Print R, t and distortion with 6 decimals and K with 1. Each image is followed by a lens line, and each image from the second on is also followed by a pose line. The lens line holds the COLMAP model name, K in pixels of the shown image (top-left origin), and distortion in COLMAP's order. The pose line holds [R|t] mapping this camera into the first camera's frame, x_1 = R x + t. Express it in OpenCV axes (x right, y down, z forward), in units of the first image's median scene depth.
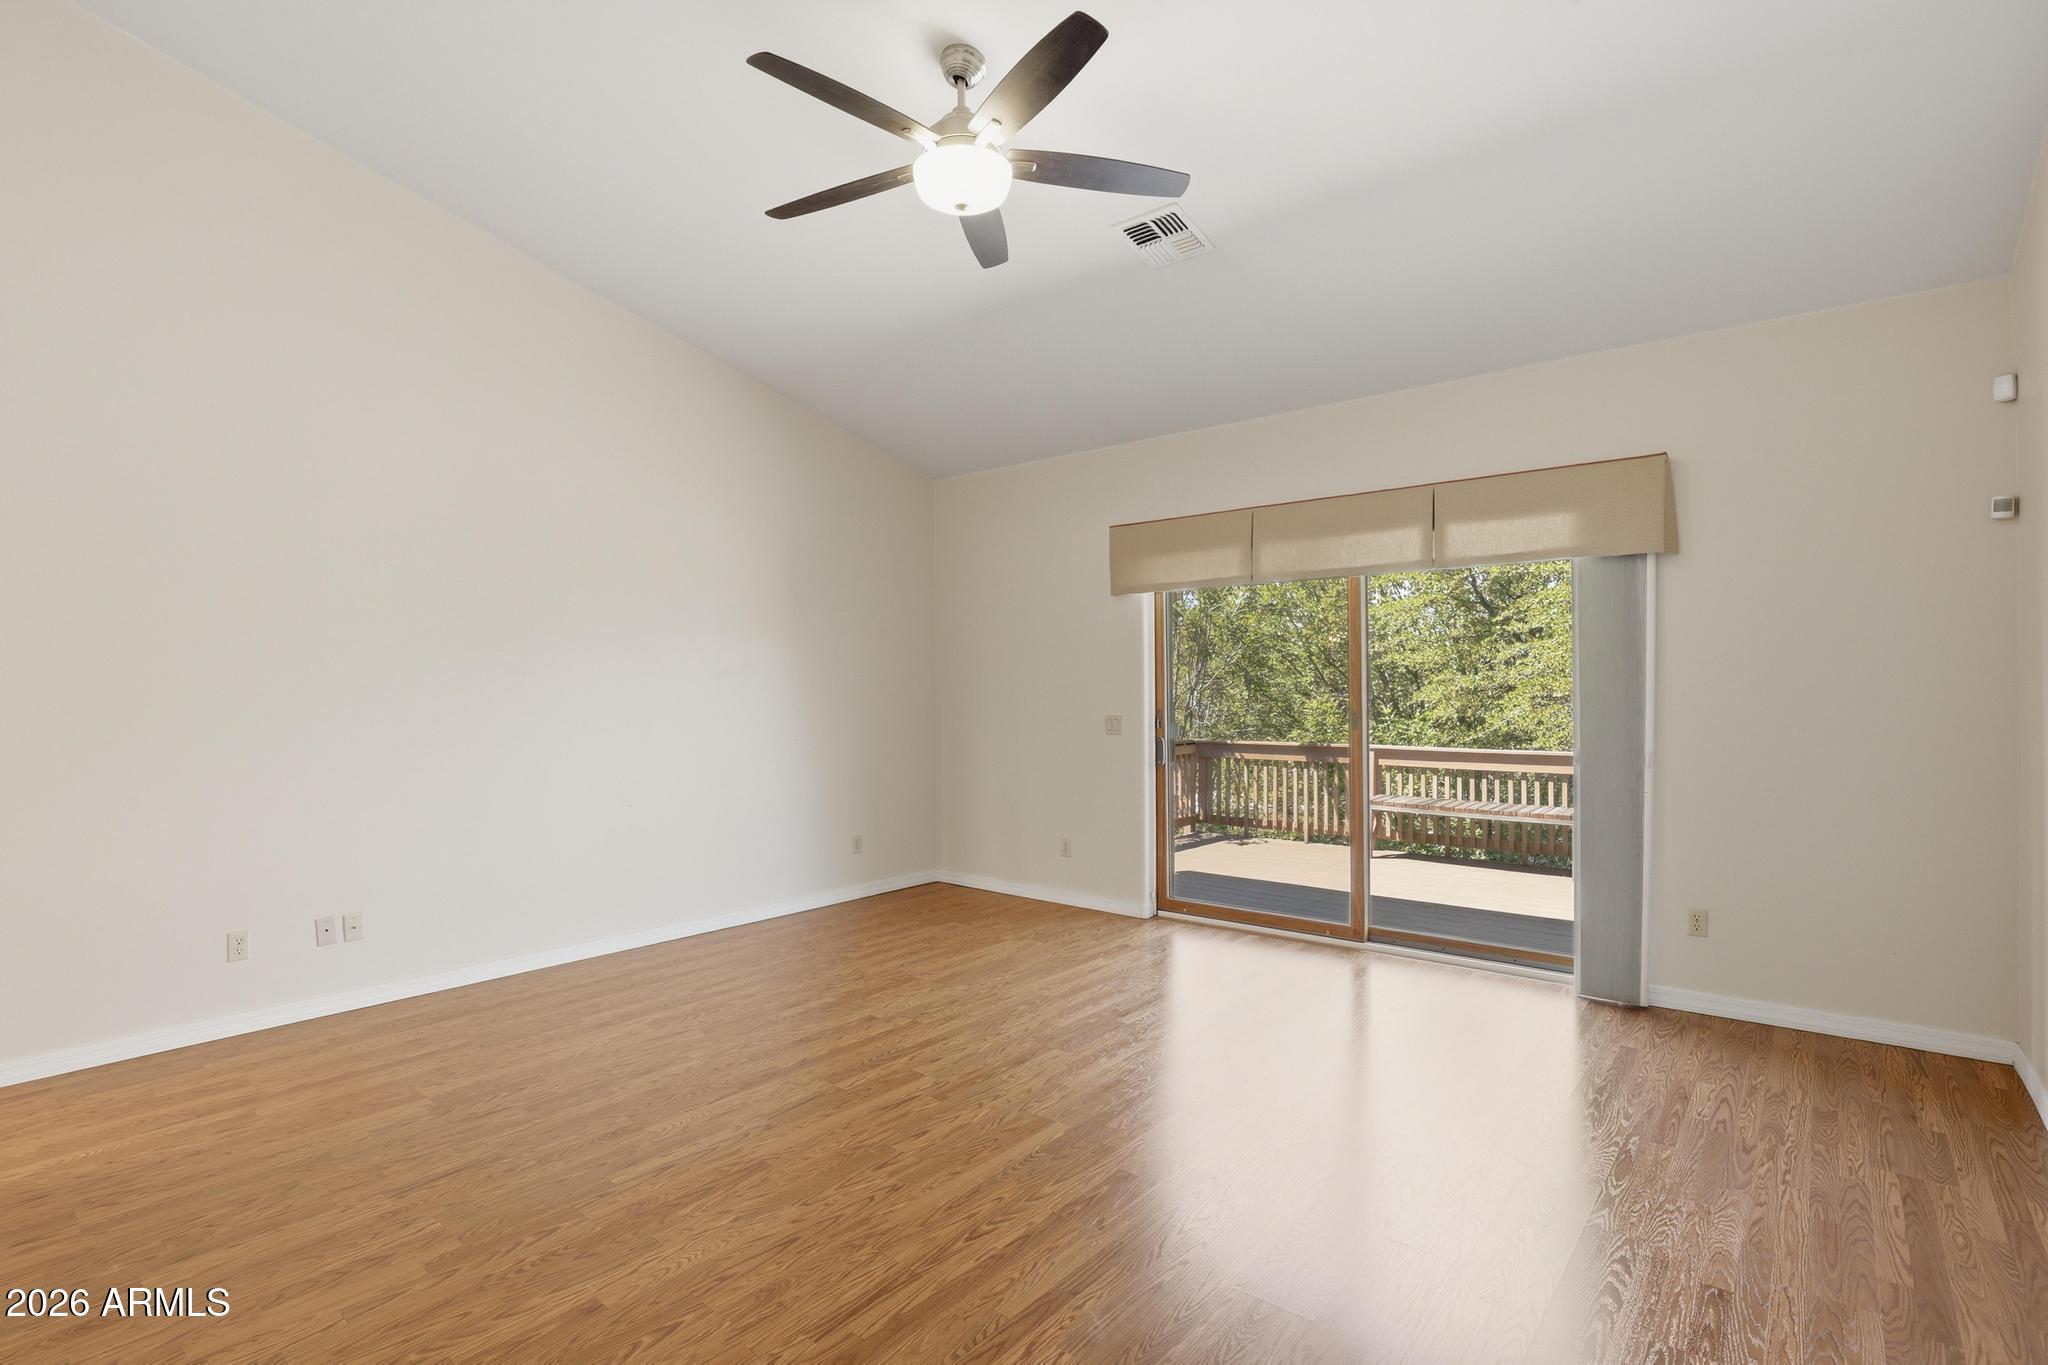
lens RADIAL K [[968.1, 0, 1020.5], [0, 968.1, 686.7], [0, 0, 1]] dist [-0.017653, -0.000056]
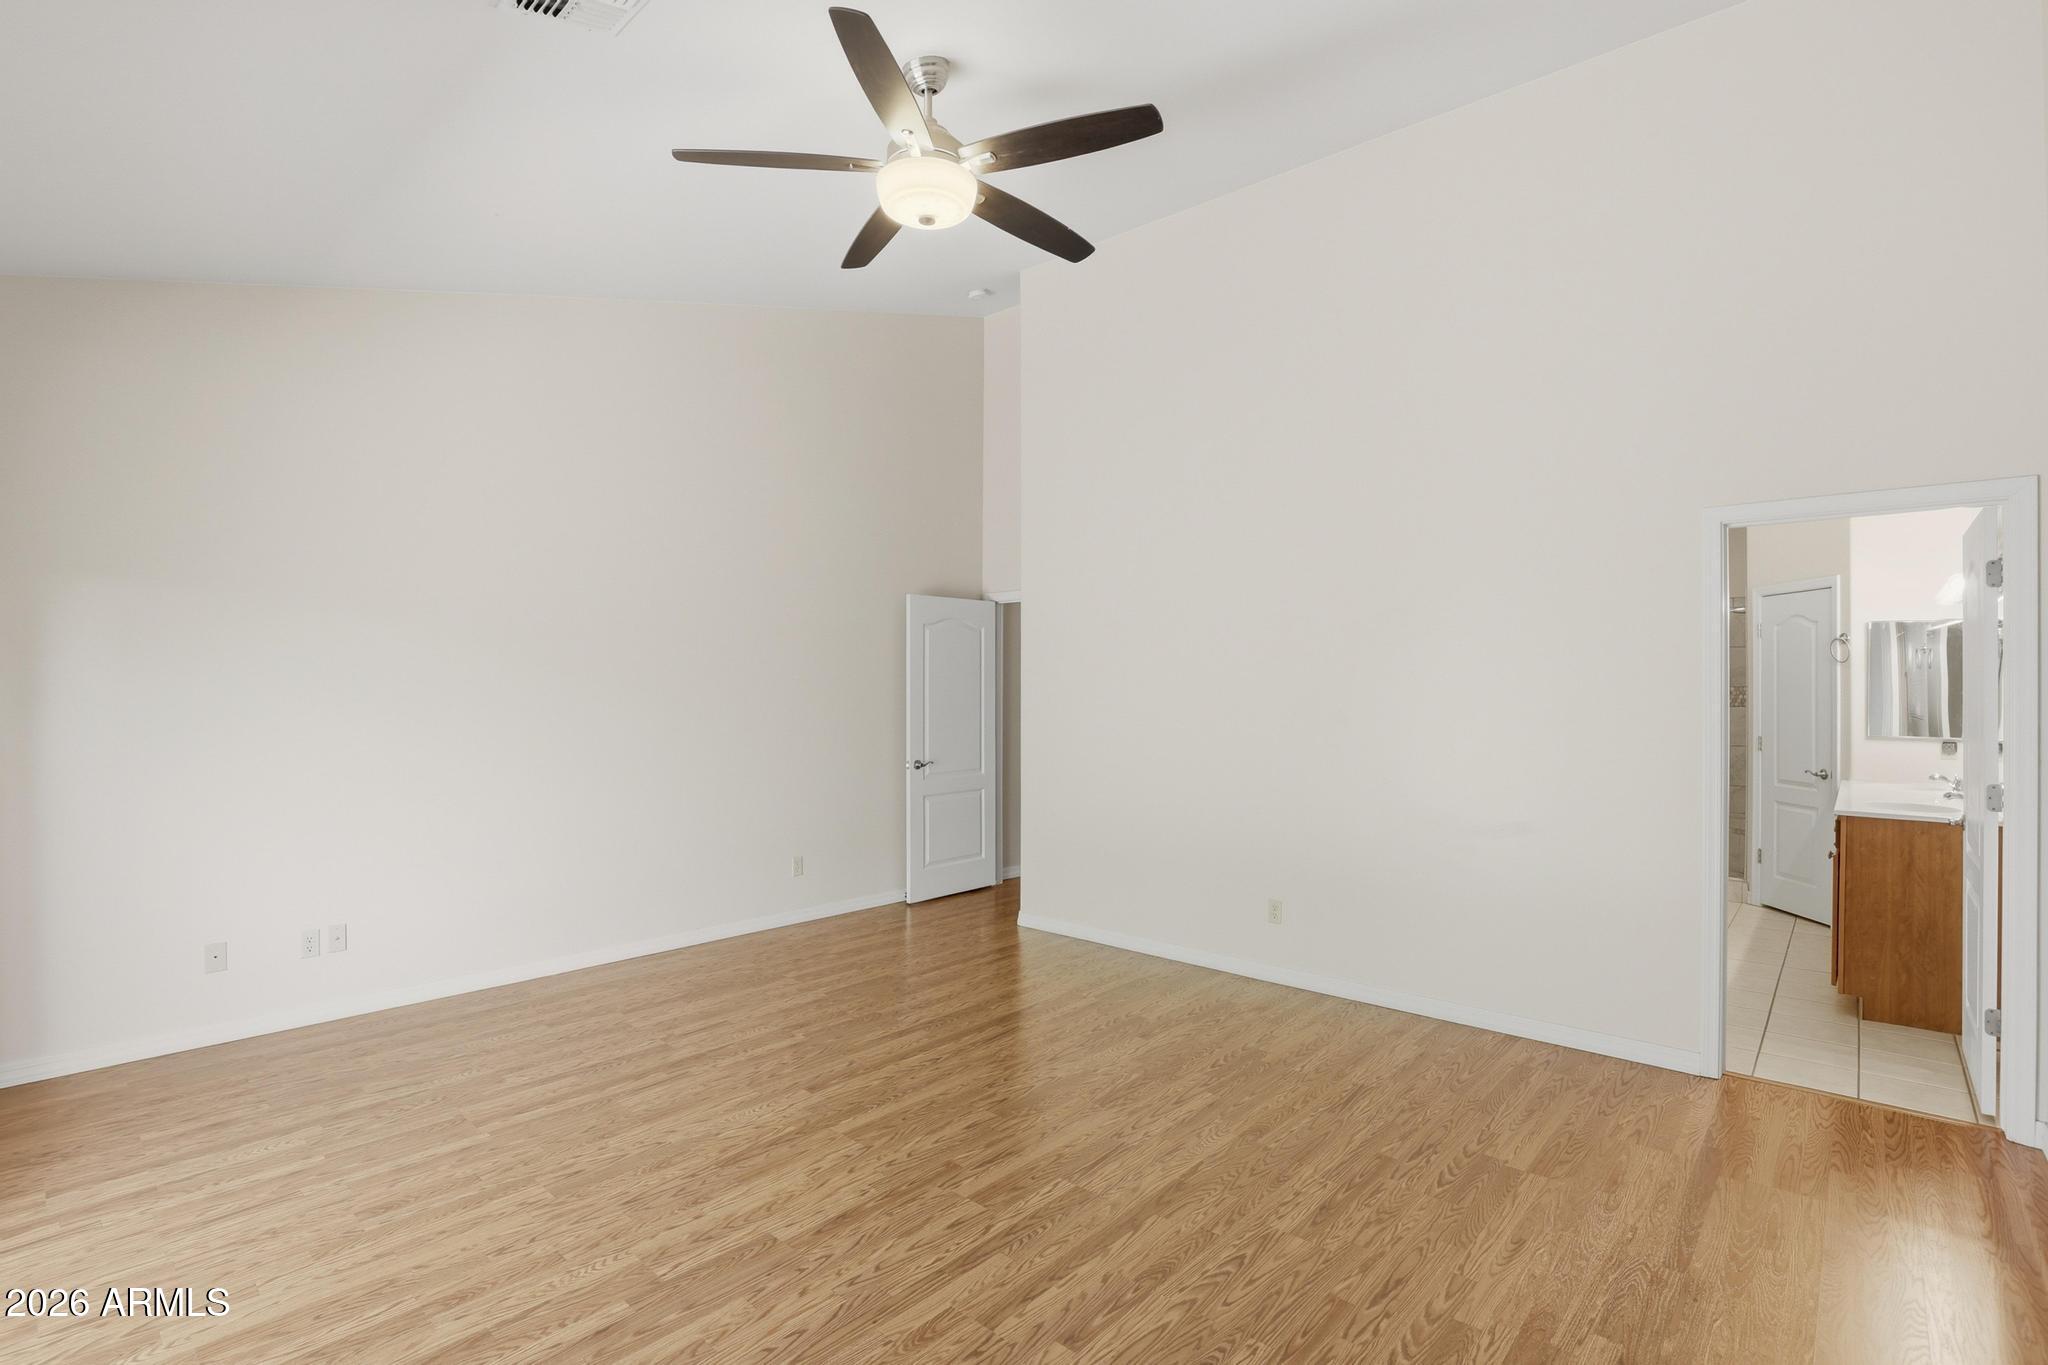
lens RADIAL K [[968.1, 0, 1026.4], [0, 968.1, 686.1], [0, 0, 1]] dist [-0.017653, -0.000056]
pose [[-0.999545, 0.005130, 0.029735, -0.193450], [0.005277, 0.999974, 0.004882, -0.031756], [-0.029709, 0.005037, -0.999546, 2.014205]]
